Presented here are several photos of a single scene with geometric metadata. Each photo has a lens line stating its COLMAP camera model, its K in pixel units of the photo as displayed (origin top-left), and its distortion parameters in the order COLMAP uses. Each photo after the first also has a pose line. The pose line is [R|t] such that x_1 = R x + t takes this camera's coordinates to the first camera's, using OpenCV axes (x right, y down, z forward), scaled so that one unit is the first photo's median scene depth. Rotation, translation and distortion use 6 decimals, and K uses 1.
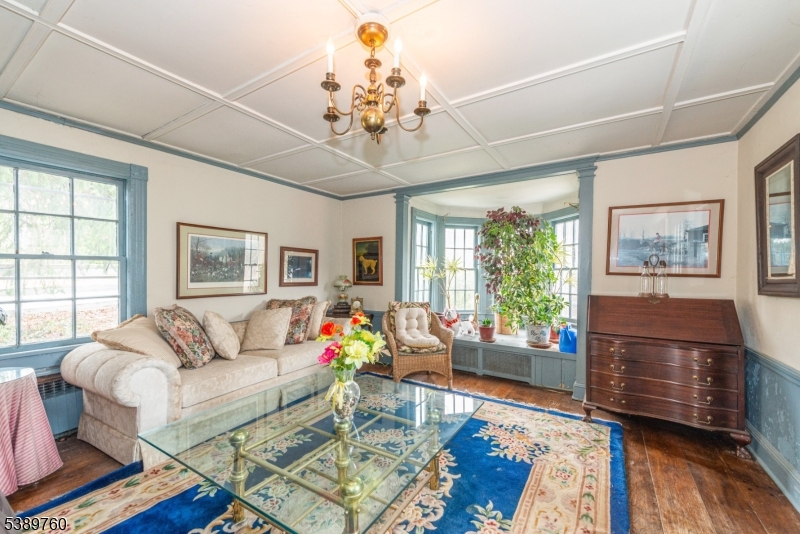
lens RADIAL K [[322.4, 0, 402.6], [0, 322.4, 271.3], [0, 0, 1]] dist [0.001420, 0.000059]
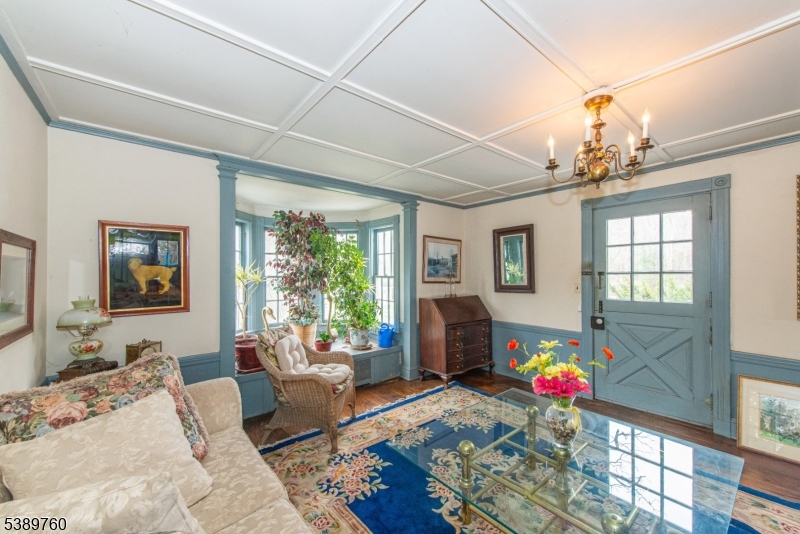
lens RADIAL K [[322.4, 0, 402.6], [0, 322.4, 271.3], [0, 0, 1]] dist [0.001420, 0.000059]
pose [[0.301764, 0.001747, 0.953381, -0.715186], [0.003305, 0.999990, -0.002878, -0.035691], [-0.953377, 0.004020, 0.301755, 0.656753]]
